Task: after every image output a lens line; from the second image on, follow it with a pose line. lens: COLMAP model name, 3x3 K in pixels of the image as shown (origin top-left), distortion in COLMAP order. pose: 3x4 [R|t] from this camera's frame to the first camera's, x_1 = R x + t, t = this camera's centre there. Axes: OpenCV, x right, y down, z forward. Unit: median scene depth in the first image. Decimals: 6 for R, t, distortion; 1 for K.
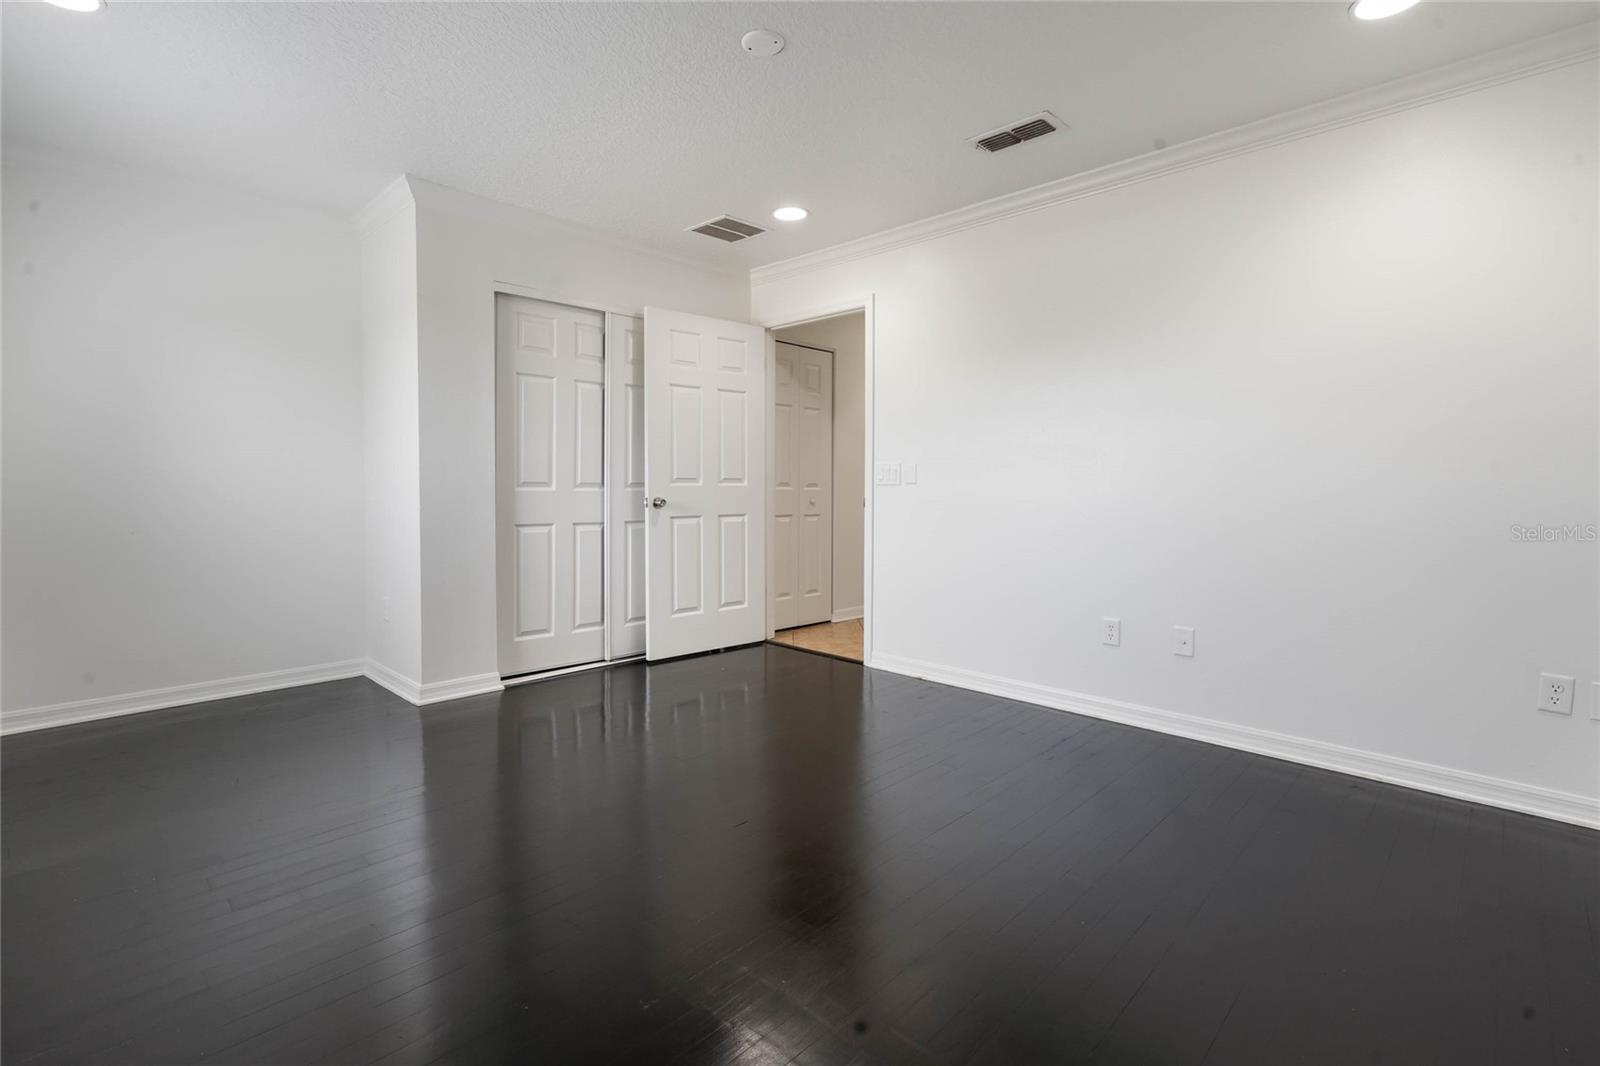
lens RADIAL K [[739.0, 0, 808.3], [0, 739.0, 514.8], [0, 0, 1]] dist [-0.003152, 0.000228]
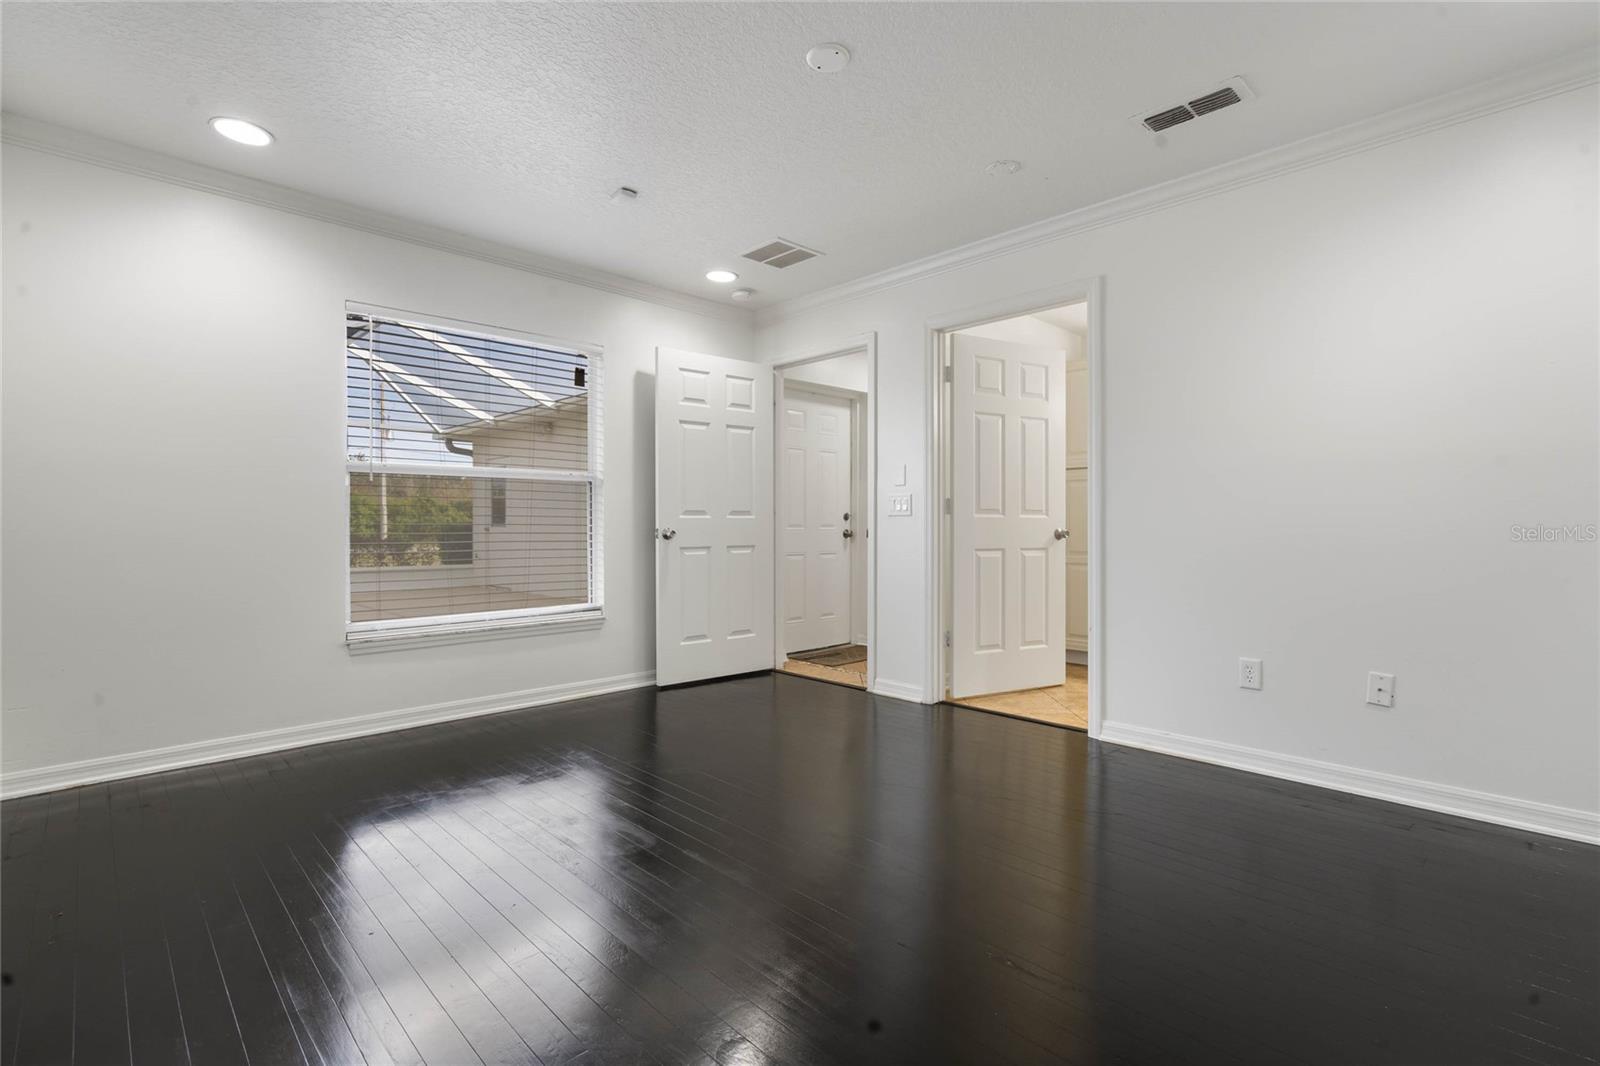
lens RADIAL K [[698.4, 0, 800.0], [0, 698.4, 533.0], [0, 0, 1]] dist [0.015288, -0.000737]
pose [[0.999844, -0.015352, 0.008737, -0.093818], [0.015505, 0.999722, -0.017756, -0.003978], [-0.008462, 0.017889, 0.999804, 0.089014]]
